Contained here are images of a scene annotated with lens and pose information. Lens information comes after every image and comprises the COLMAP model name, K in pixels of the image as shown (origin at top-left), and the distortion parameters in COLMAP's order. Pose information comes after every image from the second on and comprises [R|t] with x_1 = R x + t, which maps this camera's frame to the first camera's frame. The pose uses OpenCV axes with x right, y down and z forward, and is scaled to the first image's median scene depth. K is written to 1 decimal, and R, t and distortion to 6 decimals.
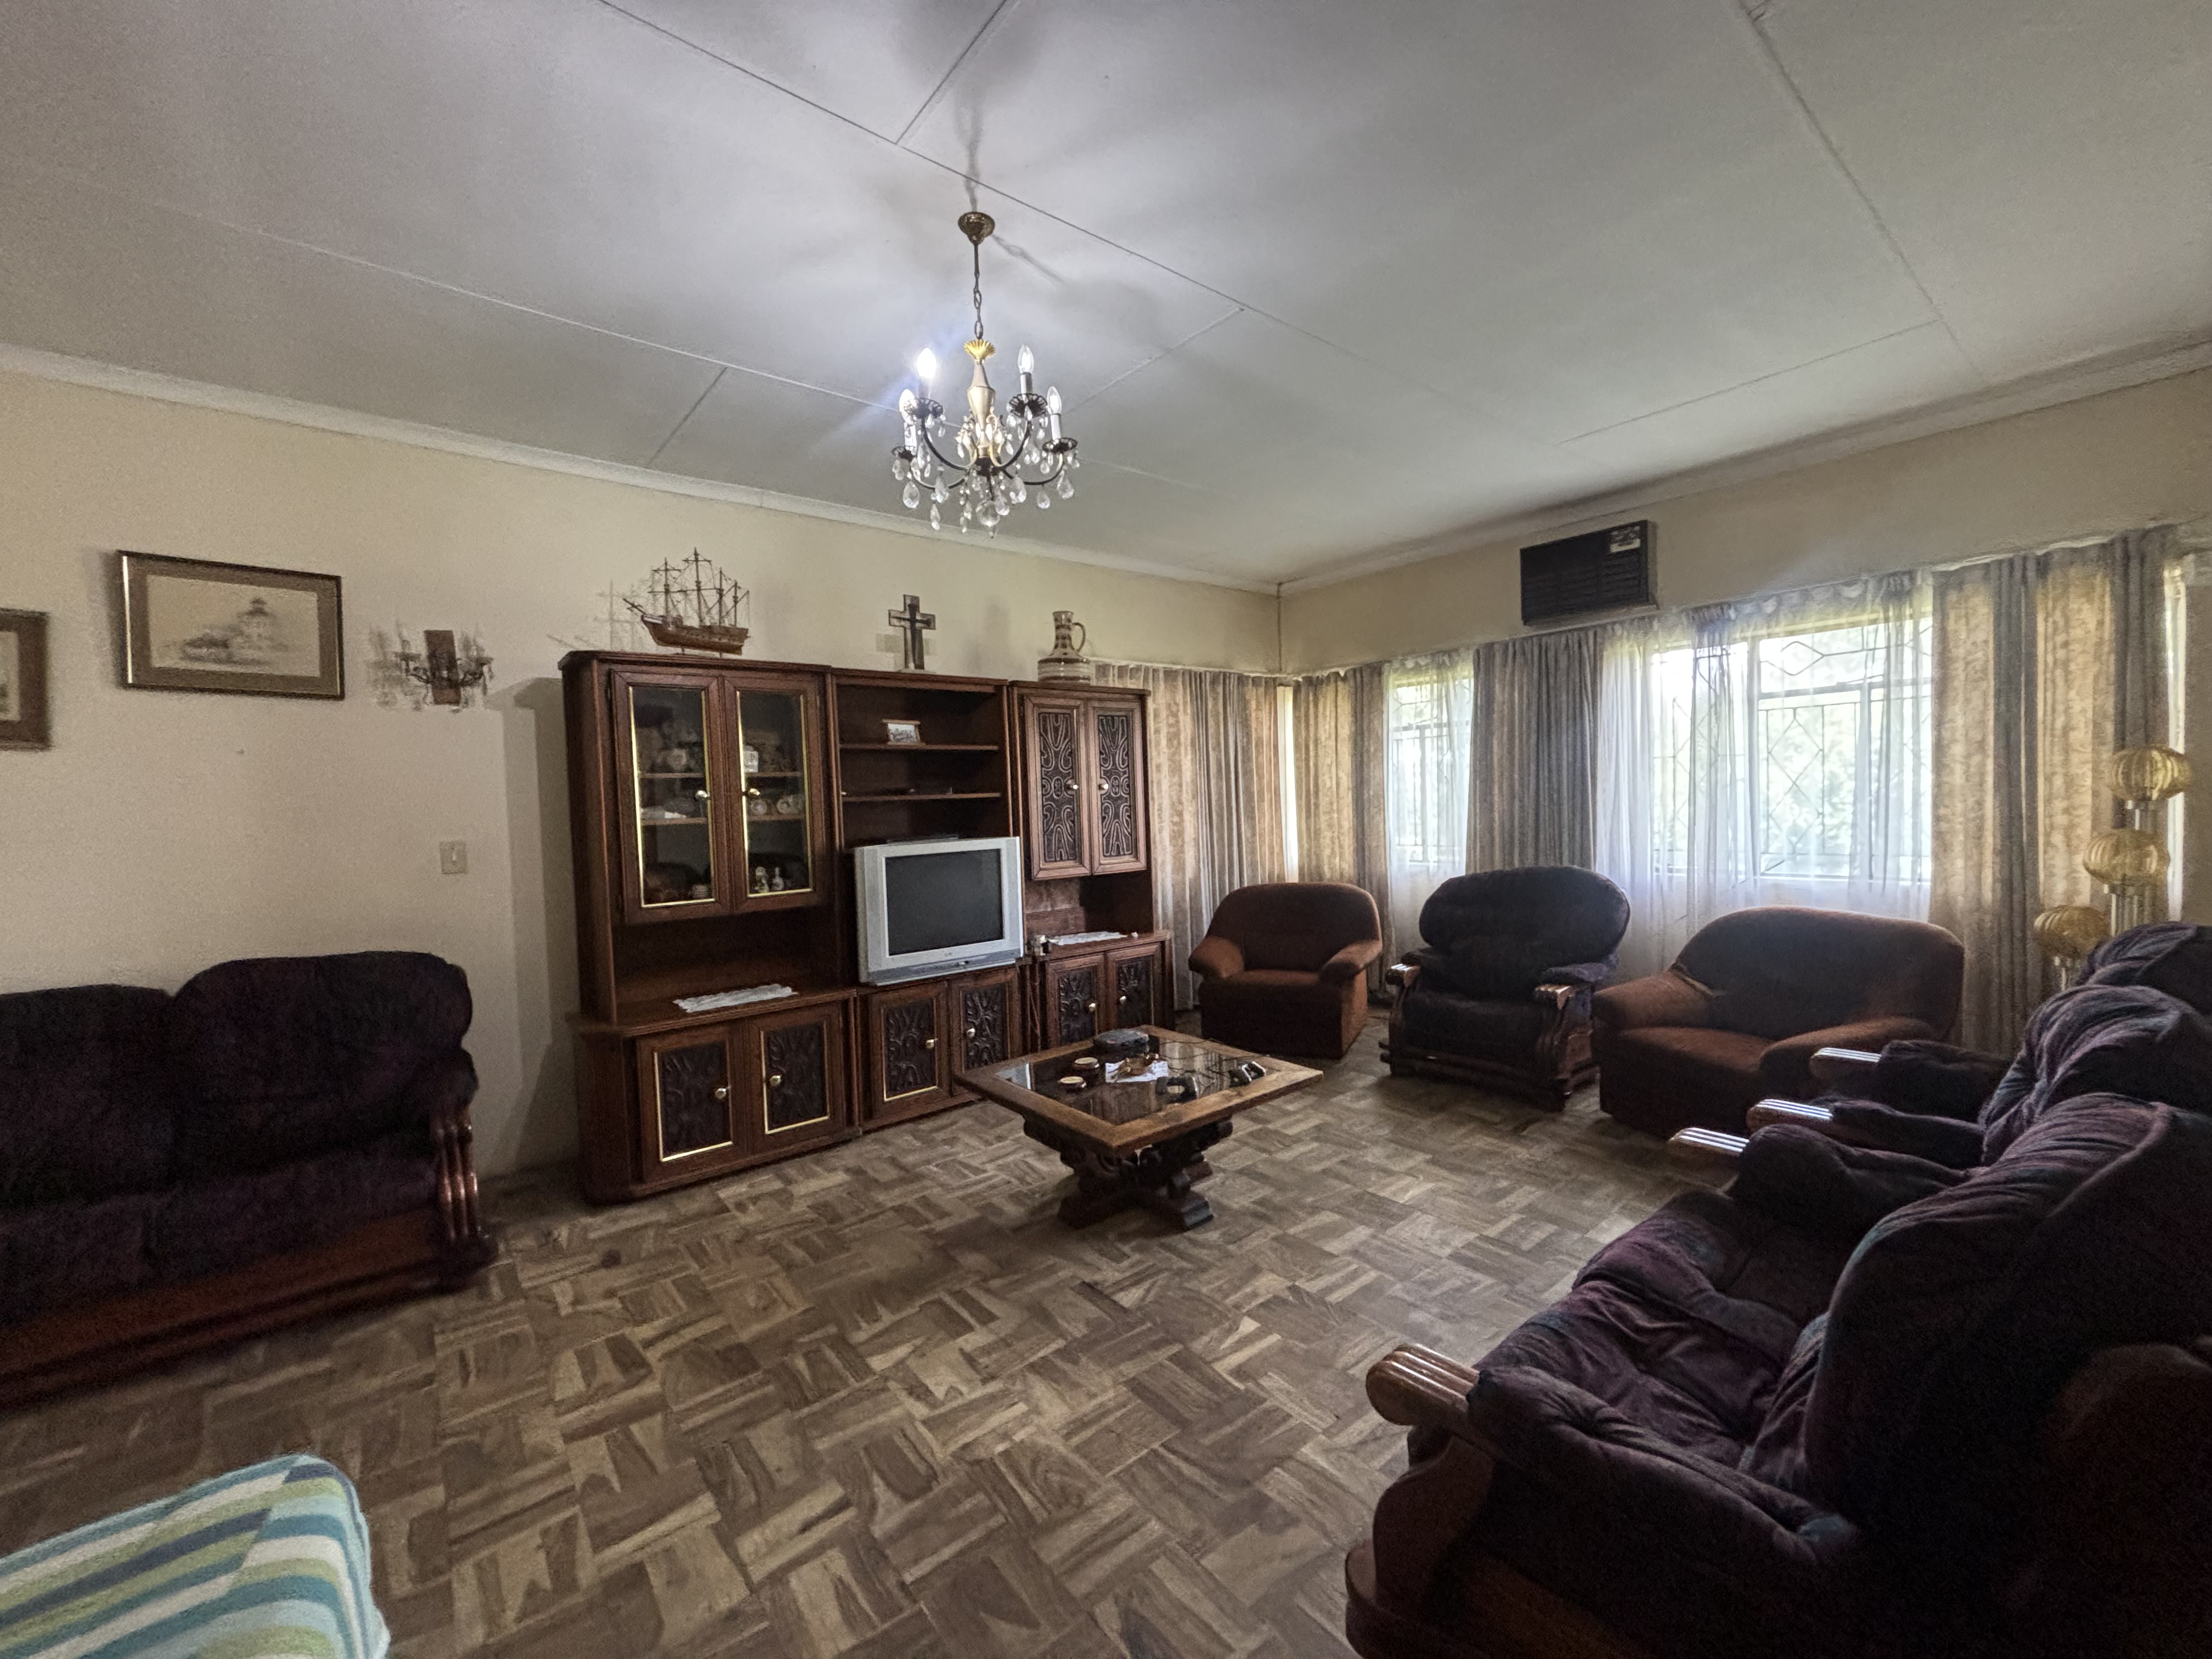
lens RADIAL K [[888.0, 0, 1108.6], [0, 888.0, 828.7], [0, 0, 1]] dist [0.004489, -0.000169]
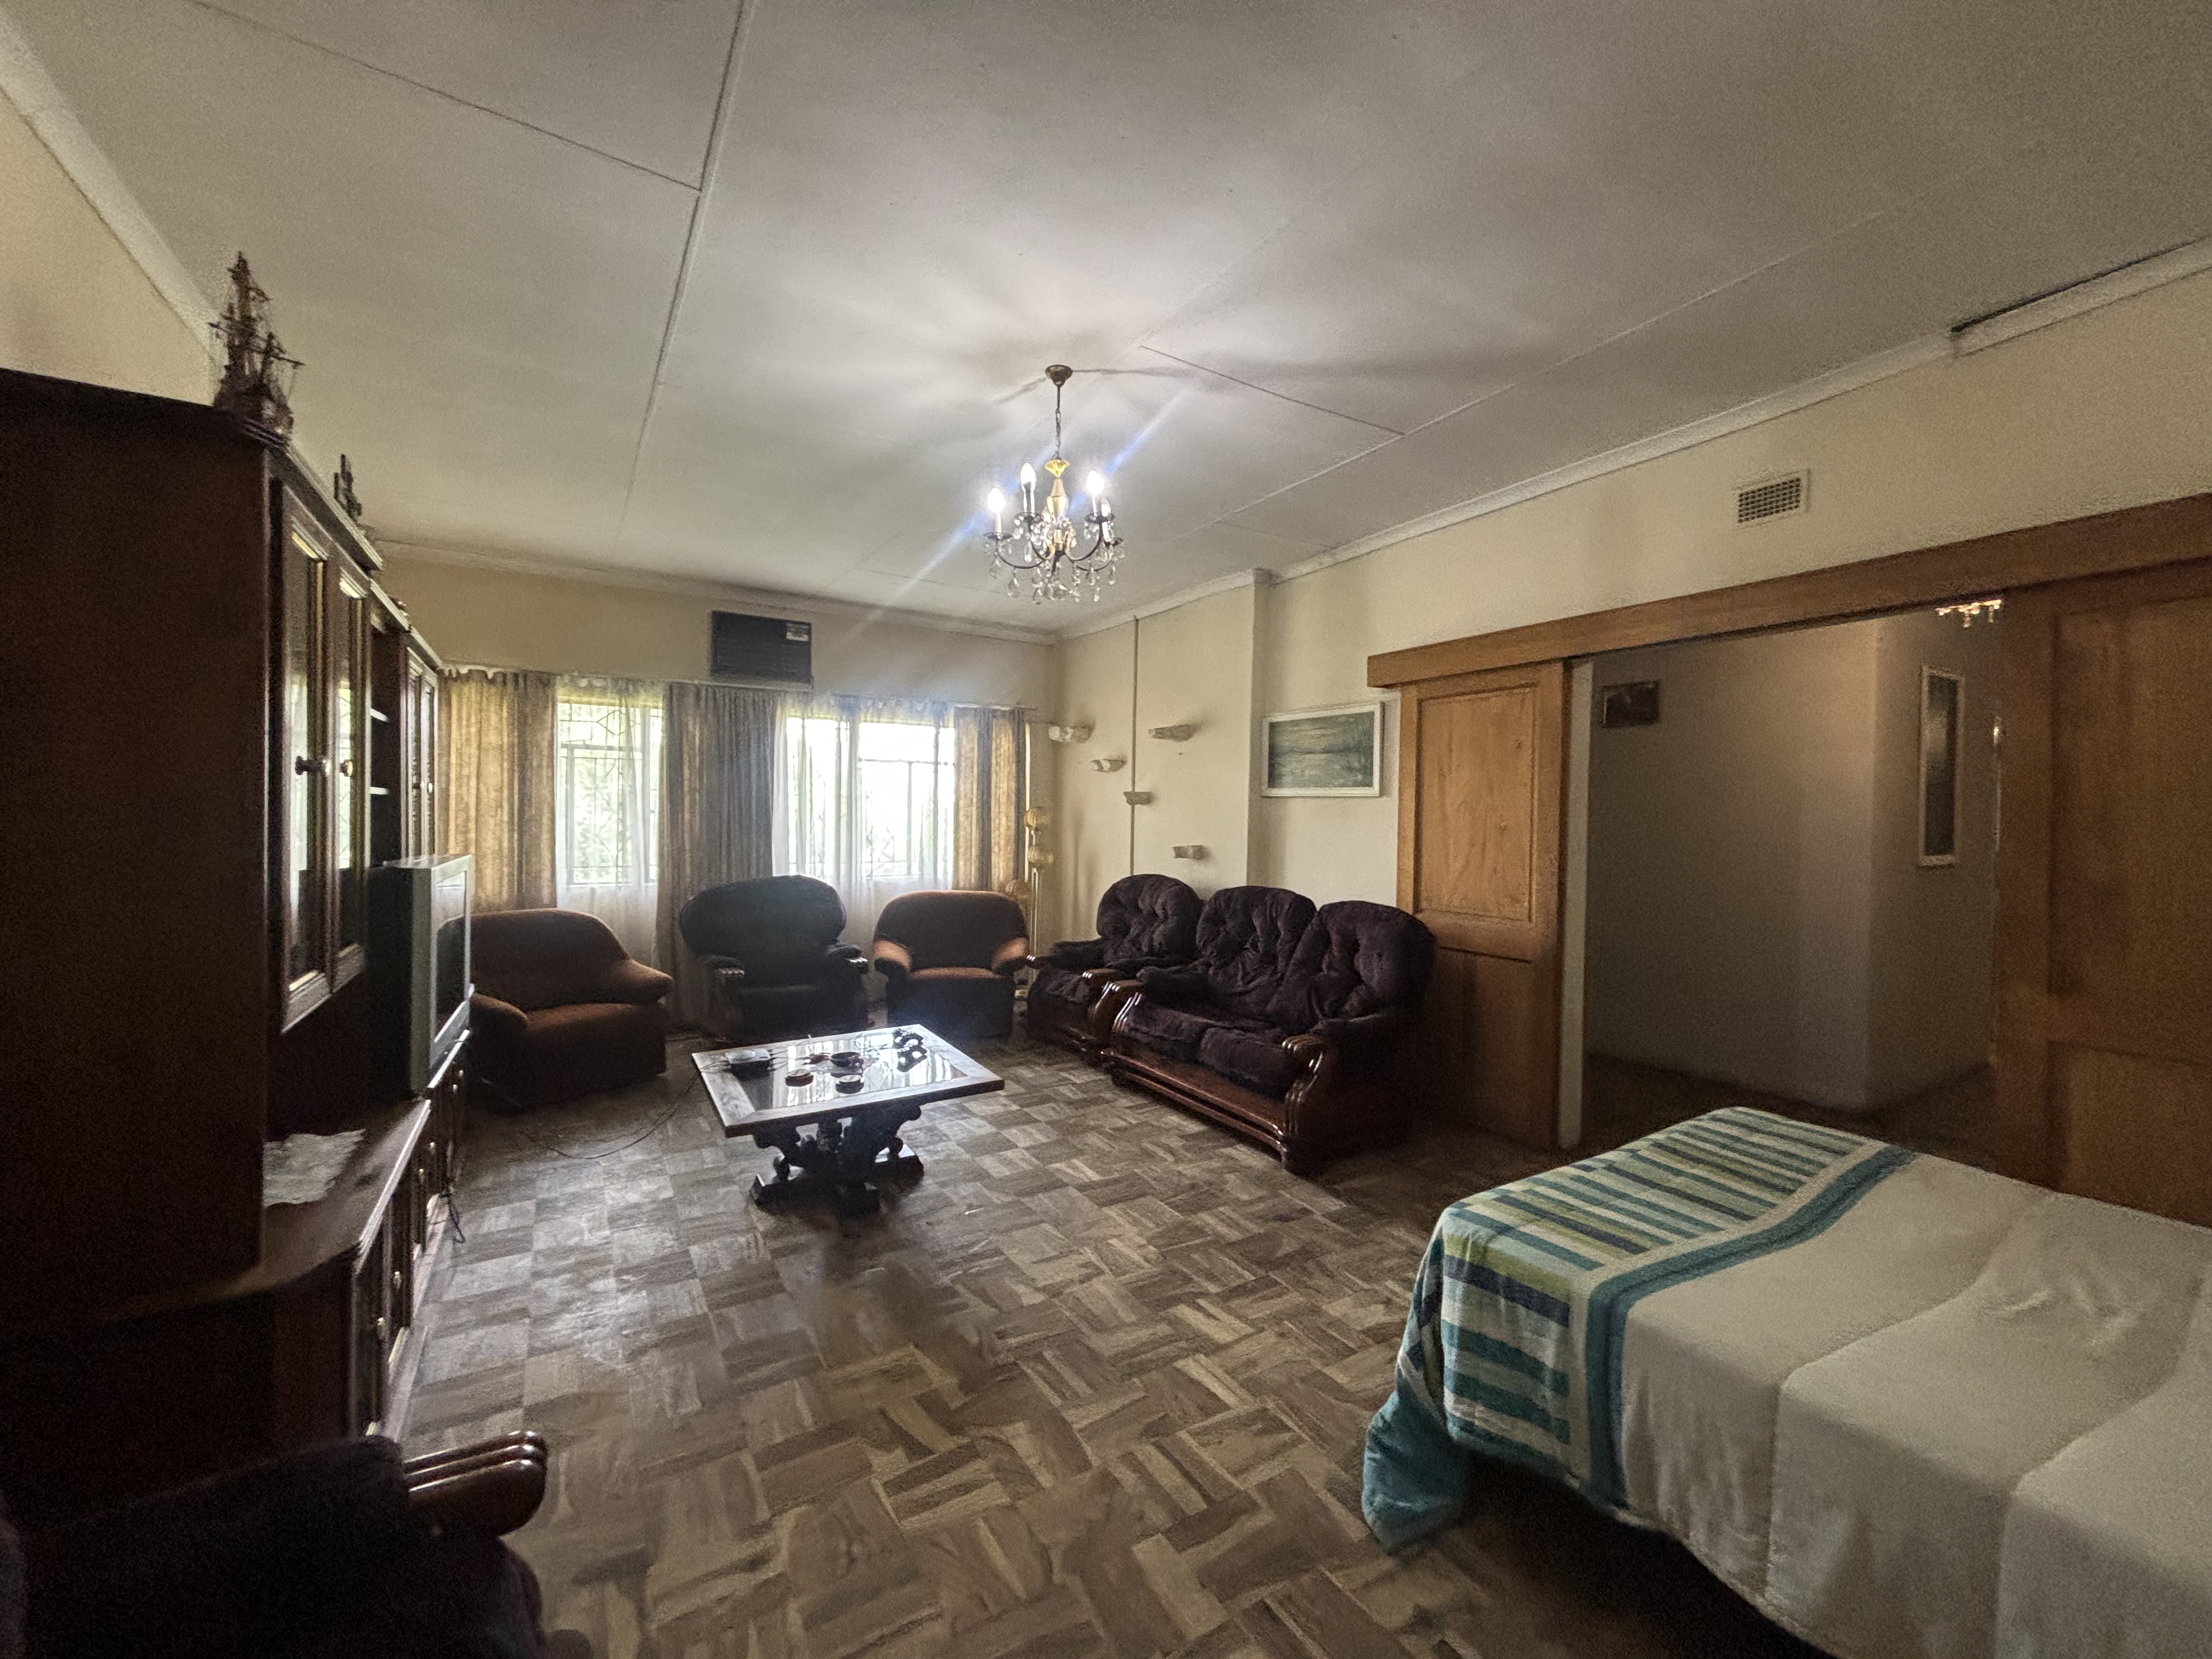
lens RADIAL K [[888.0, 0, 1094.5], [0, 888.0, 832.0], [0, 0, 1]] dist [0.004489, -0.000169]
pose [[0.134832, 0.016748, 0.990727, -0.984477], [0.017869, 0.999653, -0.019330, 0.017869], [-0.990707, 0.020309, 0.134486, 0.537962]]
